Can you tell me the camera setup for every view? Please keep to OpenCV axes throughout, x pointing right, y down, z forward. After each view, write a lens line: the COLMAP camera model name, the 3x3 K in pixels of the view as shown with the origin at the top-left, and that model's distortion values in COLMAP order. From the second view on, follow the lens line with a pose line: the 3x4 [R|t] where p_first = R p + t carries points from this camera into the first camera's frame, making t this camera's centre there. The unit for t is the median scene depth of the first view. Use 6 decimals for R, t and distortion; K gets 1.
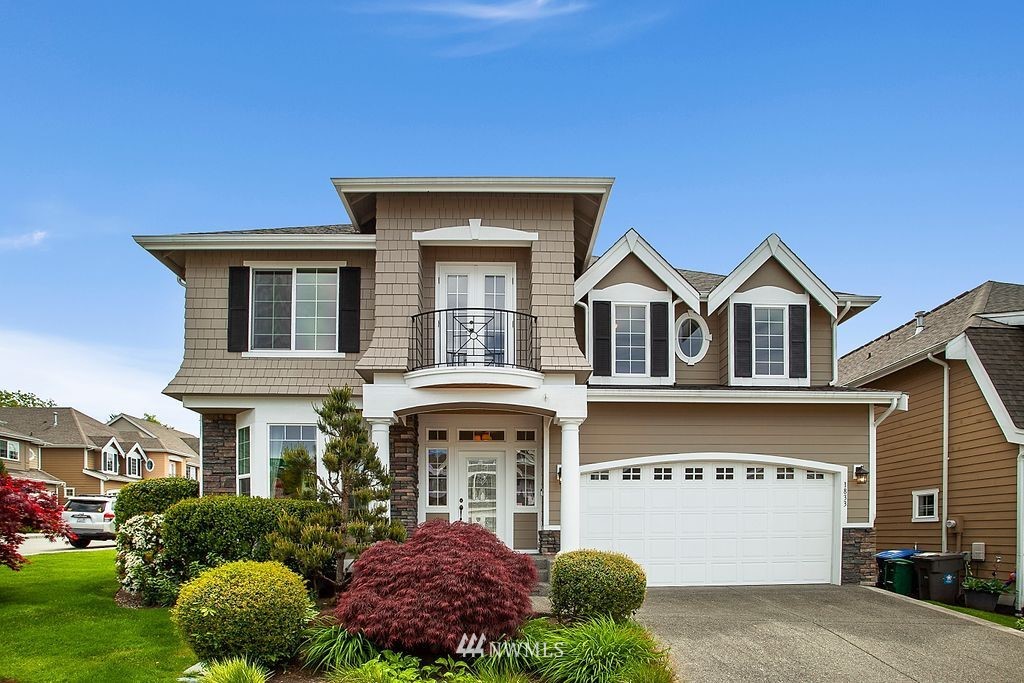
lens RADIAL K [[532.9, 0, 511.7], [0, 532.9, 361.5], [0, 0, 1]] dist [-0.065813, 0.030106]
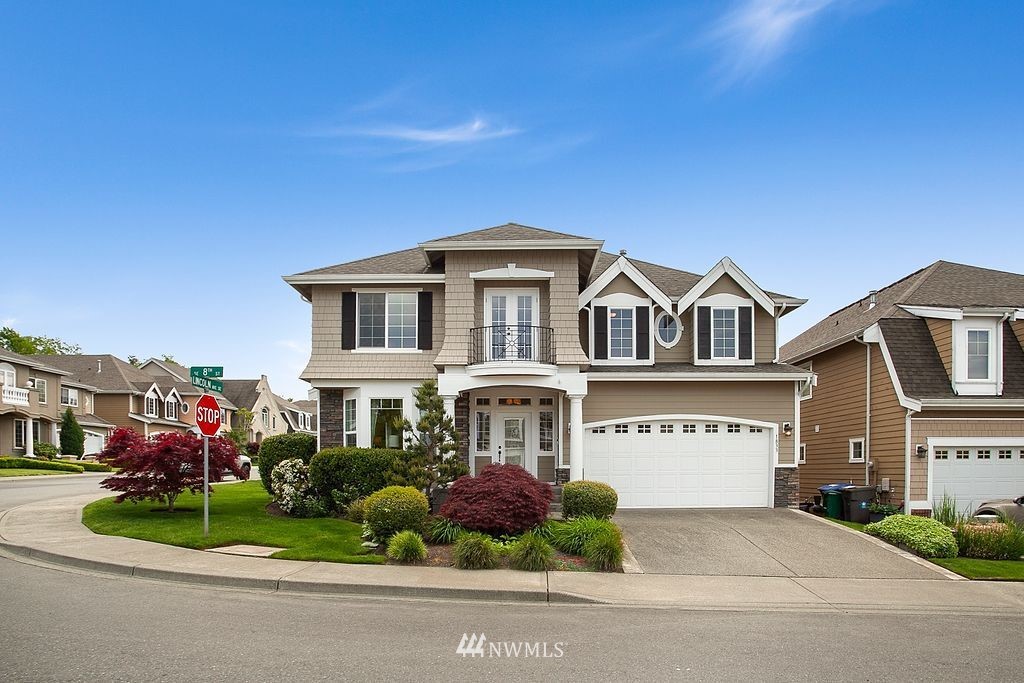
lens RADIAL K [[527.6, 0, 519.4], [0, 527.6, 338.3], [0, 0, 1]] dist [-0.063085, 0.033469]
pose [[0.999741, -0.006047, -0.021924, -0.012461], [0.007491, 0.997767, 0.066376, -0.122244], [0.021473, -0.066523, 0.997554, -0.379307]]
